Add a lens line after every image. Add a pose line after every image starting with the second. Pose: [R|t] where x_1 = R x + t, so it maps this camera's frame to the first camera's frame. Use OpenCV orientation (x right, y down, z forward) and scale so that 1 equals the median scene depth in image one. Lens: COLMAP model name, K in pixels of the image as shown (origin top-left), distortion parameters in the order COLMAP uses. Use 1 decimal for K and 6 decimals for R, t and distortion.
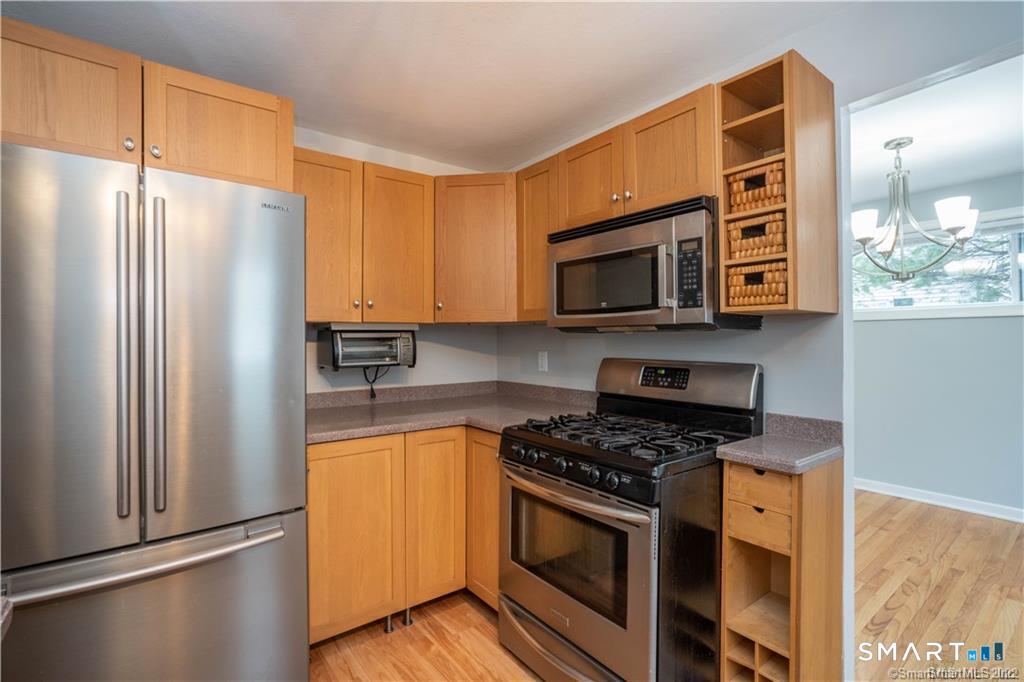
lens RADIAL K [[480.4, 0, 512.0], [0, 480.4, 341.0], [0, 0, 1]] dist [-0.002759, -0.000285]
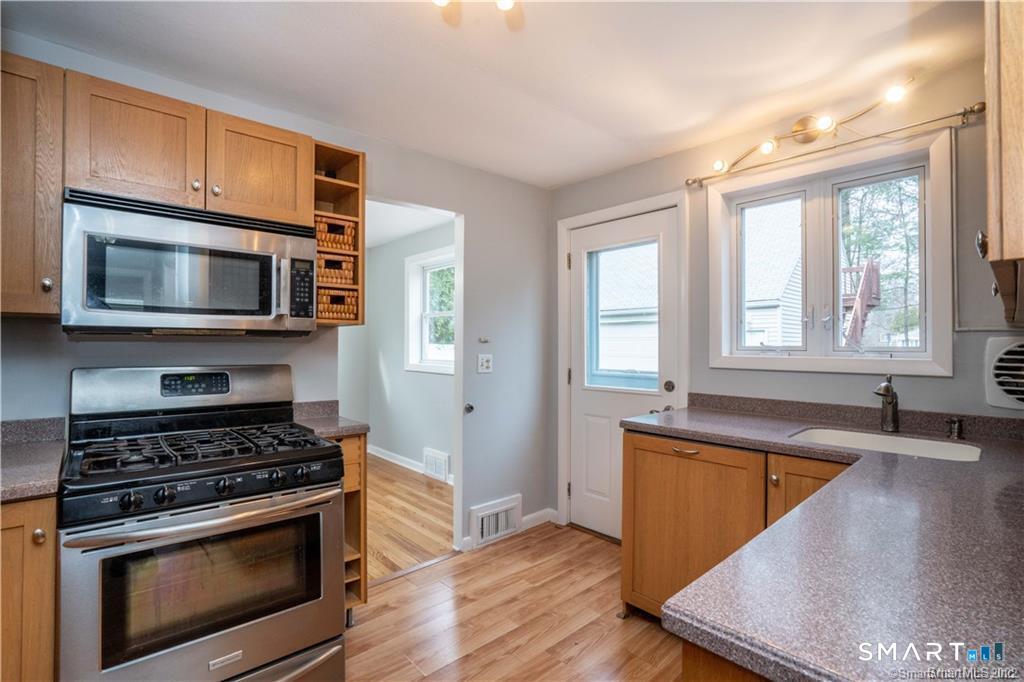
lens RADIAL K [[480.4, 0, 512.0], [0, 480.4, 341.0], [0, 0, 1]] dist [-0.002759, -0.000285]
pose [[-0.047910, 0.012308, 0.998776, -0.835145], [-0.000615, 0.999924, -0.012351, 0.003614], [-0.998851, -0.001206, -0.047898, 0.536580]]
